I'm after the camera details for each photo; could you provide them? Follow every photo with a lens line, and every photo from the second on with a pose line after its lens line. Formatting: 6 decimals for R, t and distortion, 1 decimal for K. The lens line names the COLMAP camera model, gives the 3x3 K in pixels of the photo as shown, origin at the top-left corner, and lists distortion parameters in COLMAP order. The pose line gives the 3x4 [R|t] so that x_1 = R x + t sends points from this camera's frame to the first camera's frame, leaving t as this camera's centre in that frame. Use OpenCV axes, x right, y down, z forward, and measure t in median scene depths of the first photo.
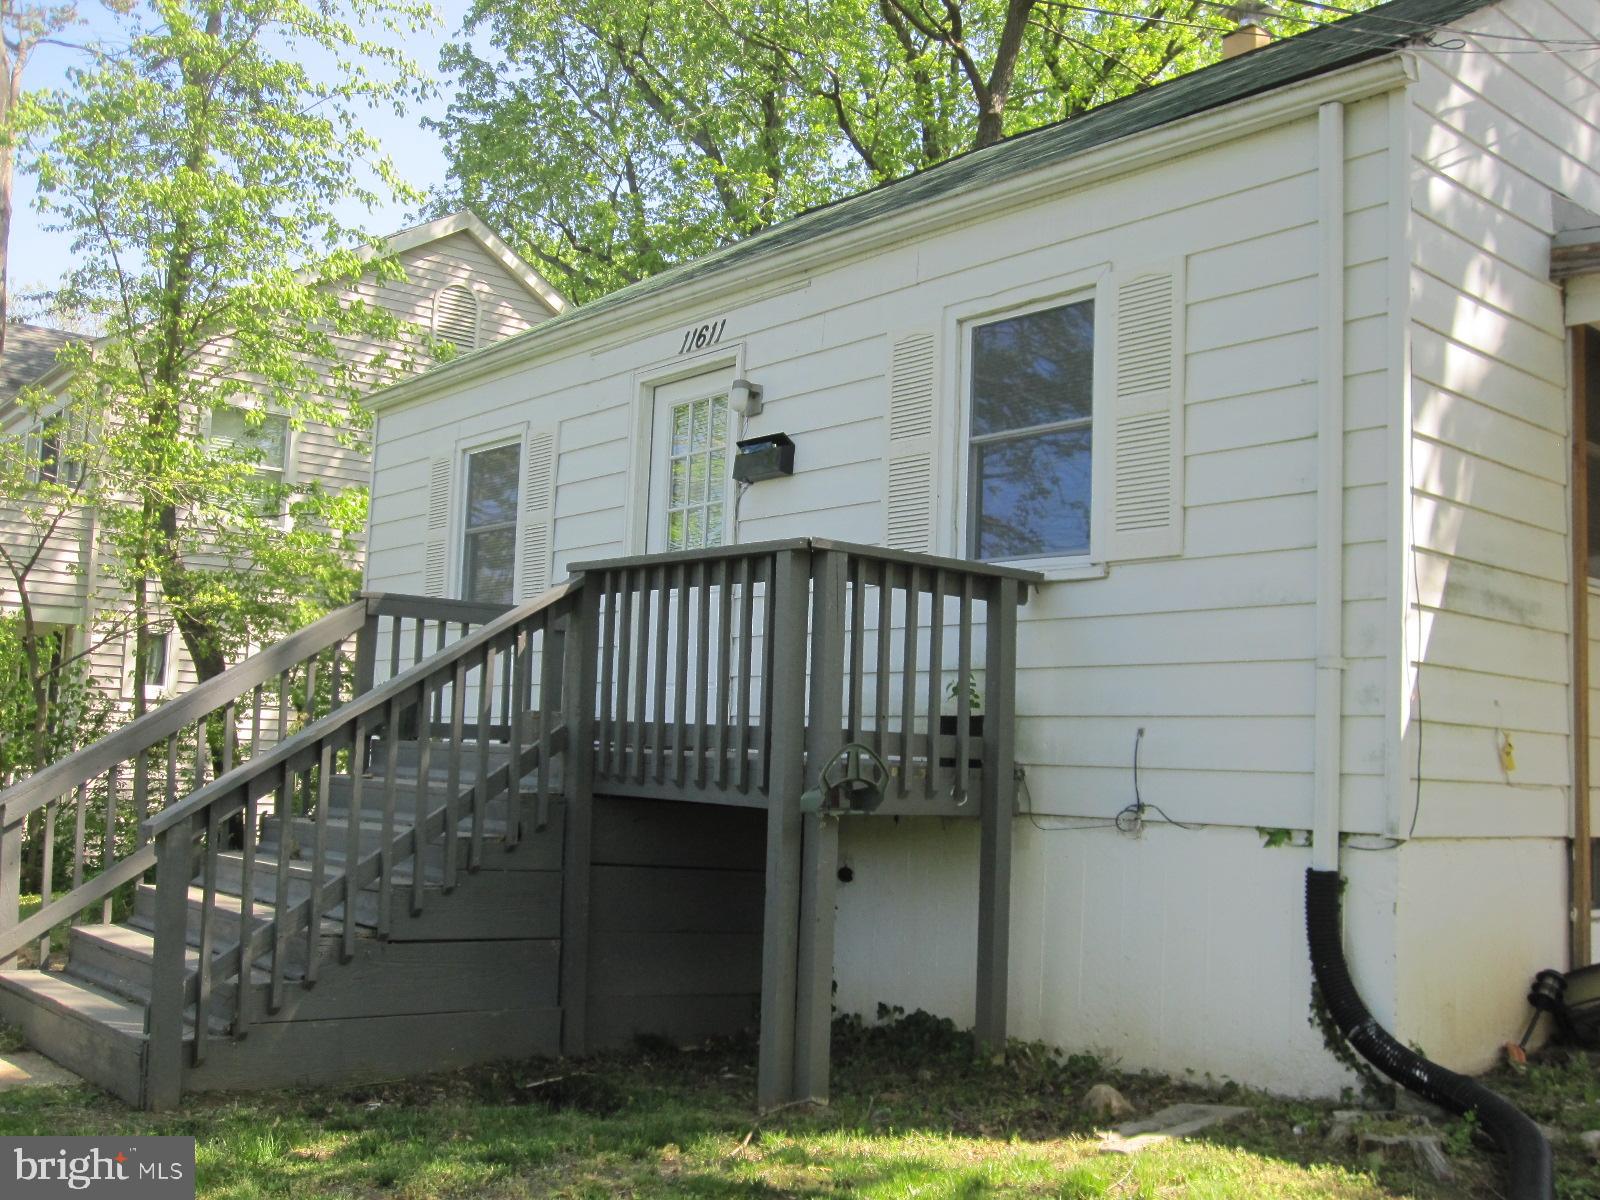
lens RADIAL K [[1638.3, 0, 800.6], [0, 1638.3, 604.2], [0, 0, 1]] dist [-0.042765, 0.000000]
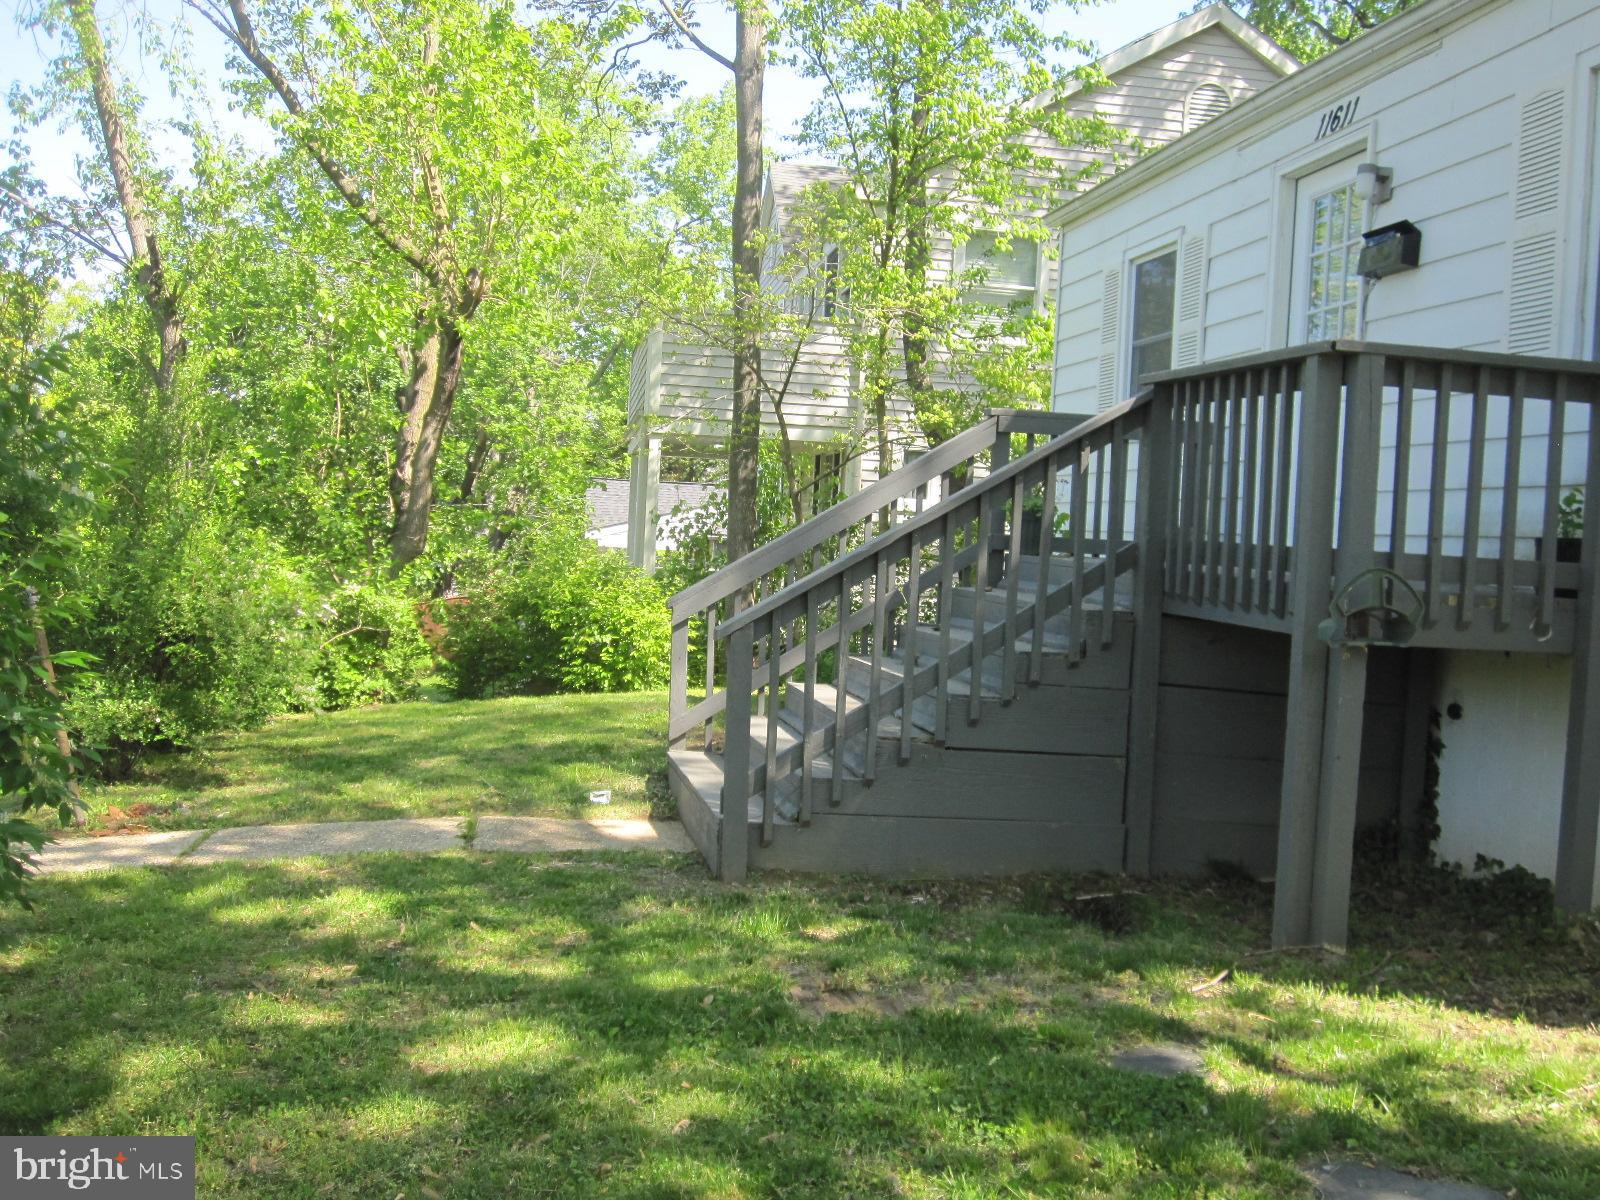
lens RADIAL K [[1638.3, 0, 807.8], [0, 1638.3, 594.0], [0, 0, 1]] dist [-0.042765, 0.000000]
pose [[0.866969, 0.027795, -0.497586, 0.172137], [0.026710, 0.994417, 0.102086, -0.000651], [0.497645, -0.101796, 0.861387, 0.056163]]
